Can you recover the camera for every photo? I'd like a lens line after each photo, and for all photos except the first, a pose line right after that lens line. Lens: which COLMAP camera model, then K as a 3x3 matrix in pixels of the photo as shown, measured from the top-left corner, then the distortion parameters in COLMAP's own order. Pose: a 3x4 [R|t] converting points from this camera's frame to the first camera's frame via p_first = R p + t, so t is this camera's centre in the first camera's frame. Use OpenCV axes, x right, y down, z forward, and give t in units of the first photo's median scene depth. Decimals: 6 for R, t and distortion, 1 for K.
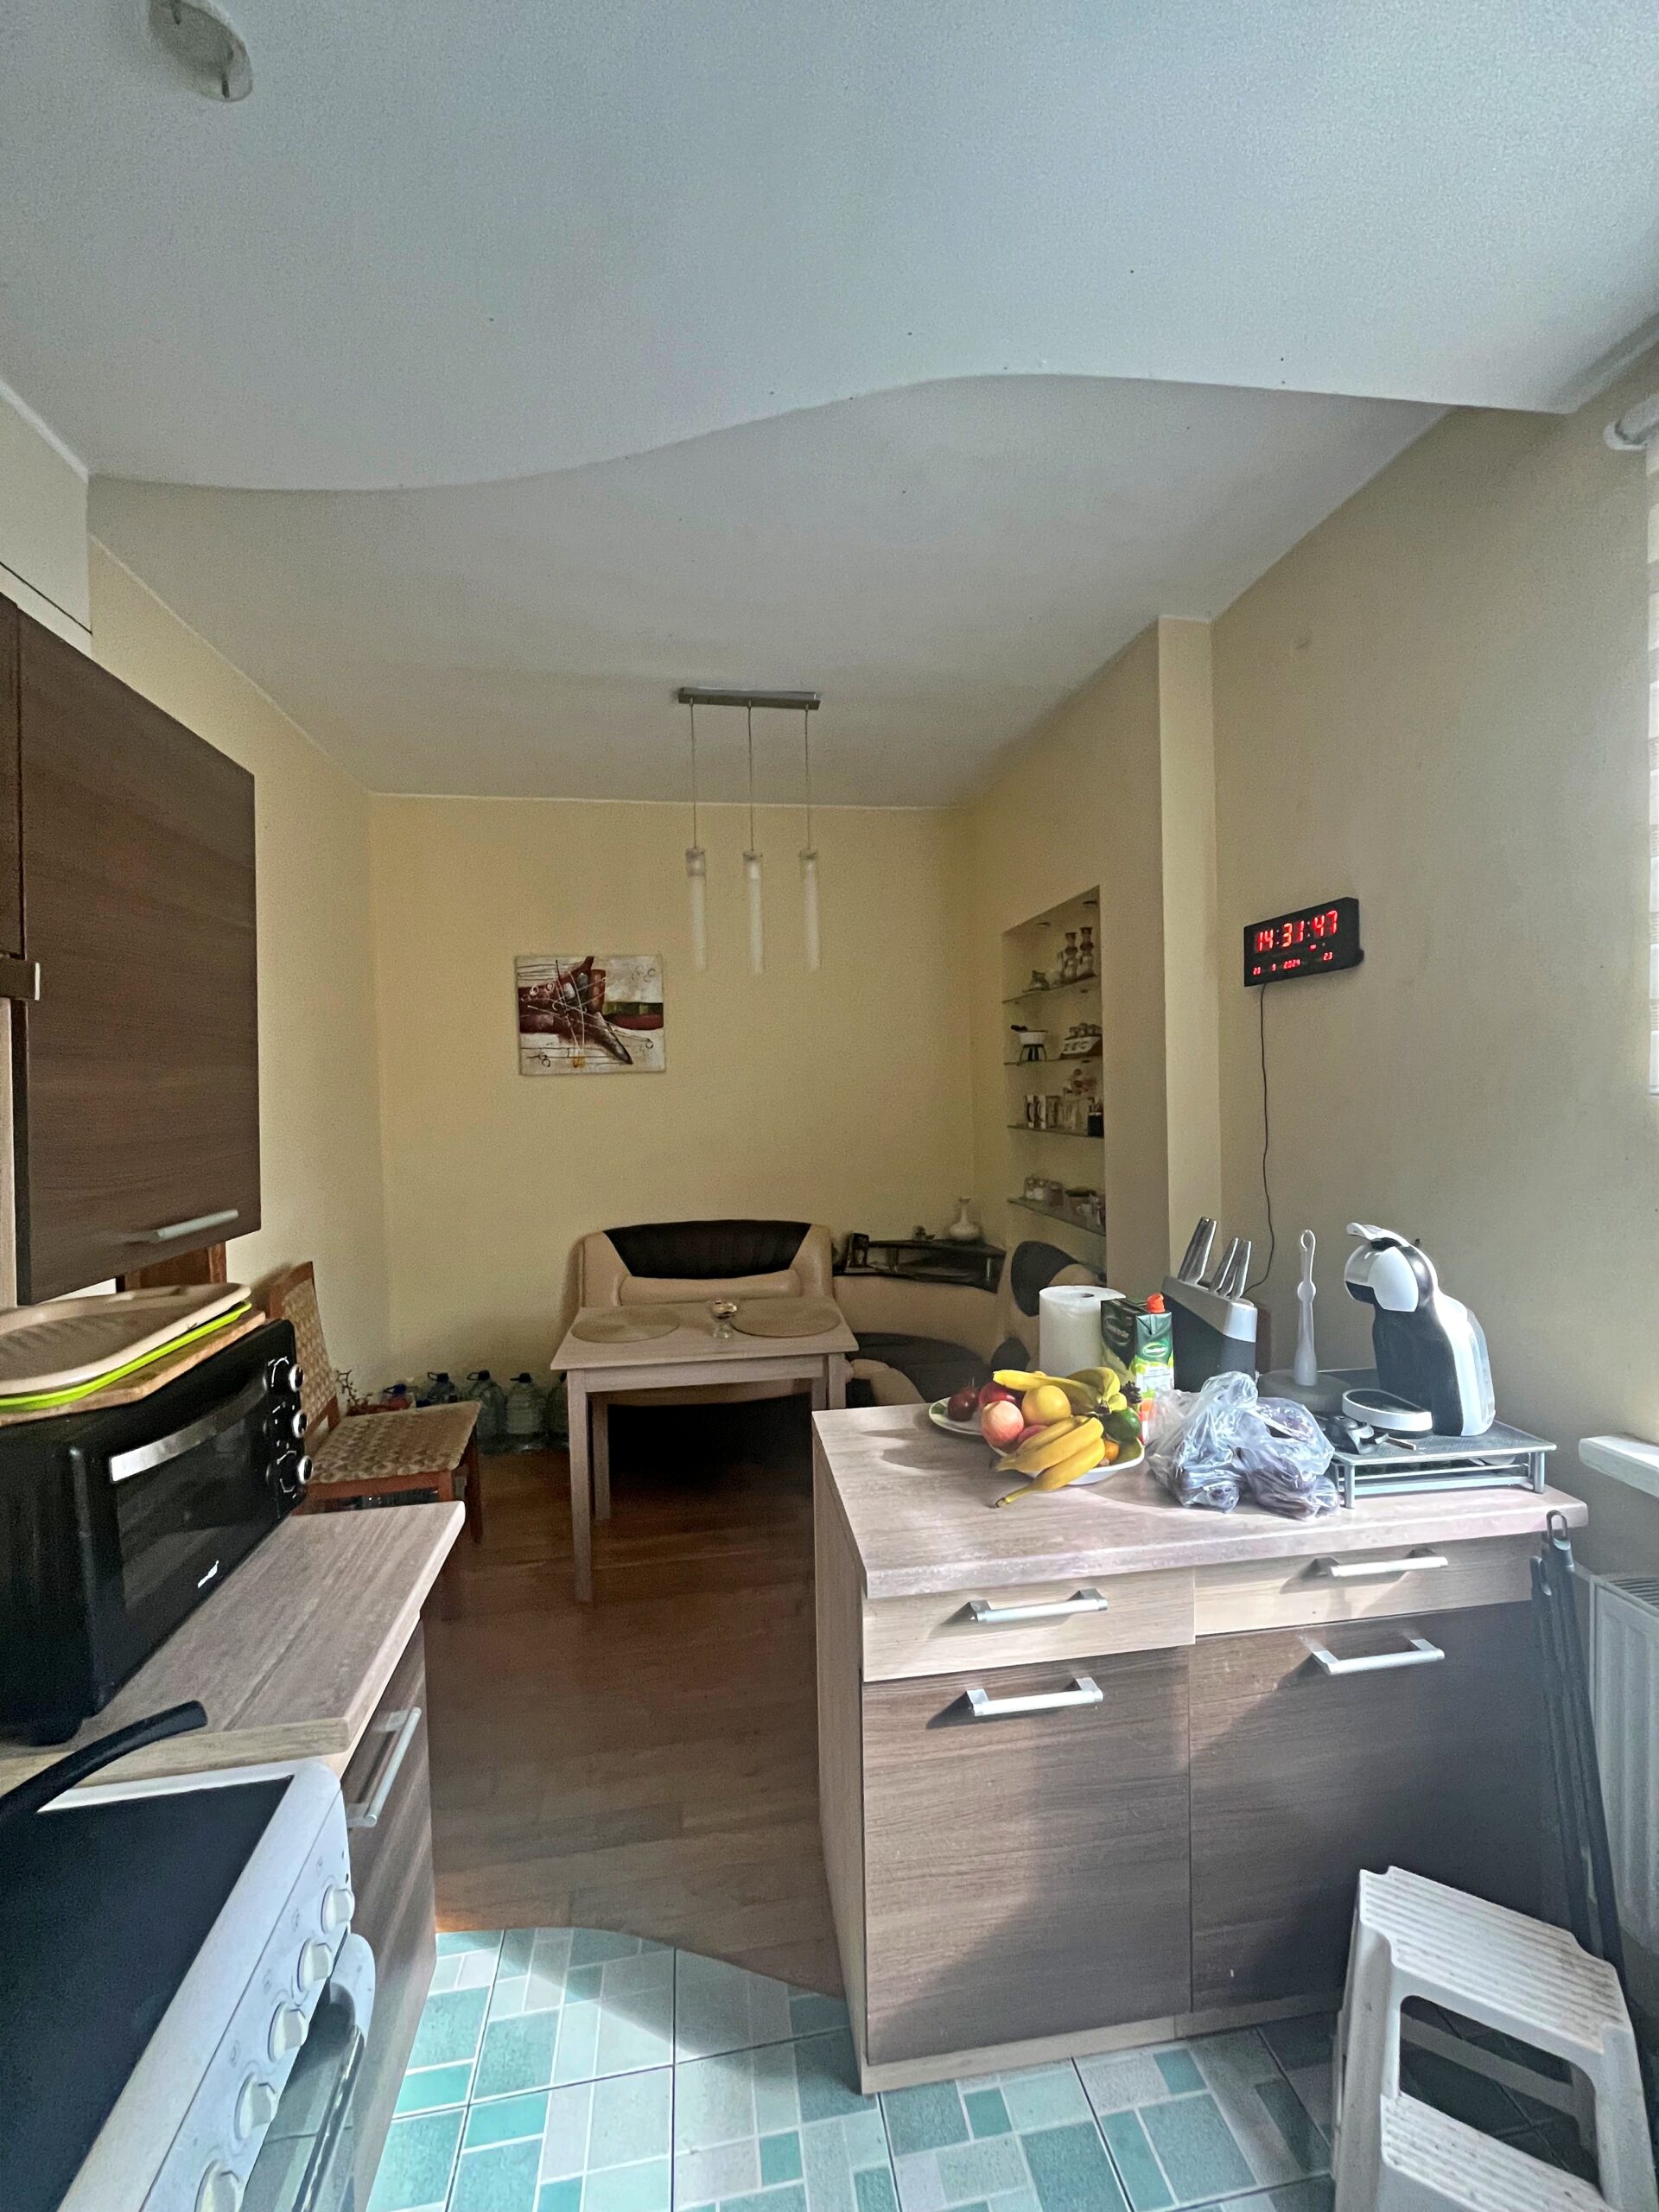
lens RADIAL K [[896.7, 0, 825.7], [0, 896.7, 1101.0], [0, 0, 1]] dist [-0.002516, 0.001546]
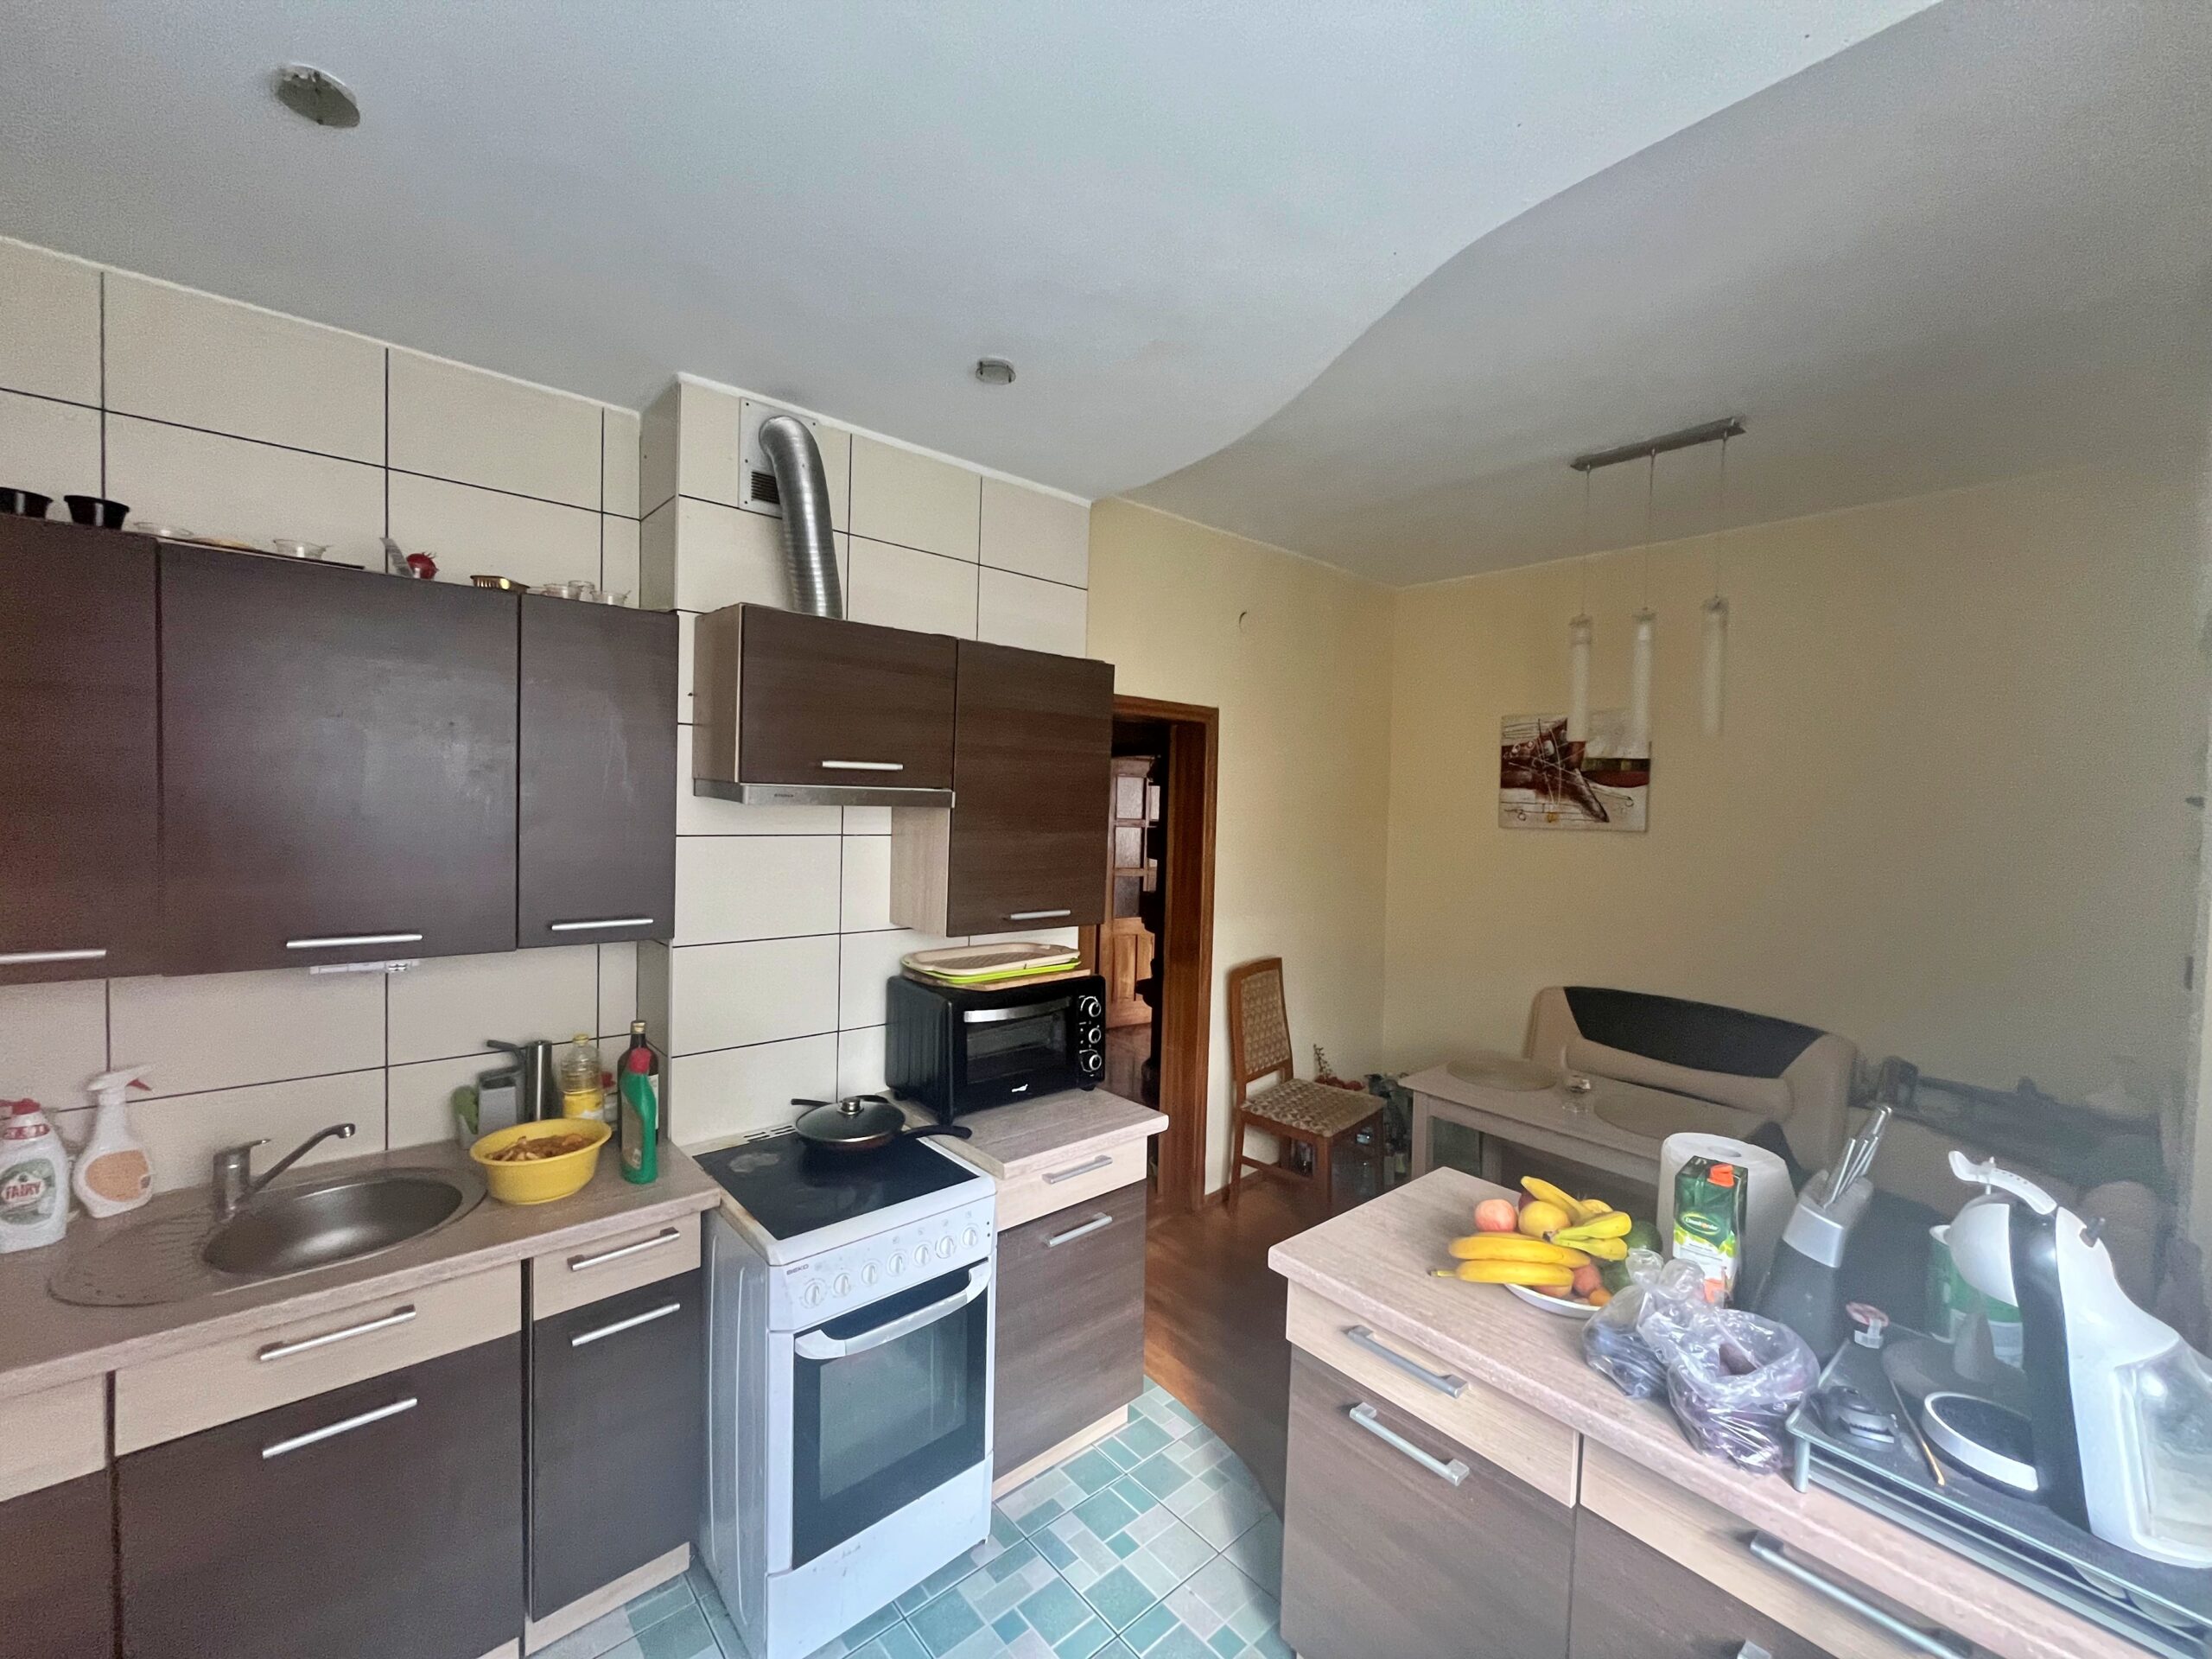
lens RADIAL K [[896.7, 0, 1105.7], [0, 896.7, 830.4], [0, 0, 1]] dist [-0.002516, 0.001546]
pose [[0.532490, 0.064178, -0.844000, 0.318369], [-0.056746, 0.997585, 0.040055, -0.040926], [0.844532, 0.026564, 0.534845, 0.022501]]
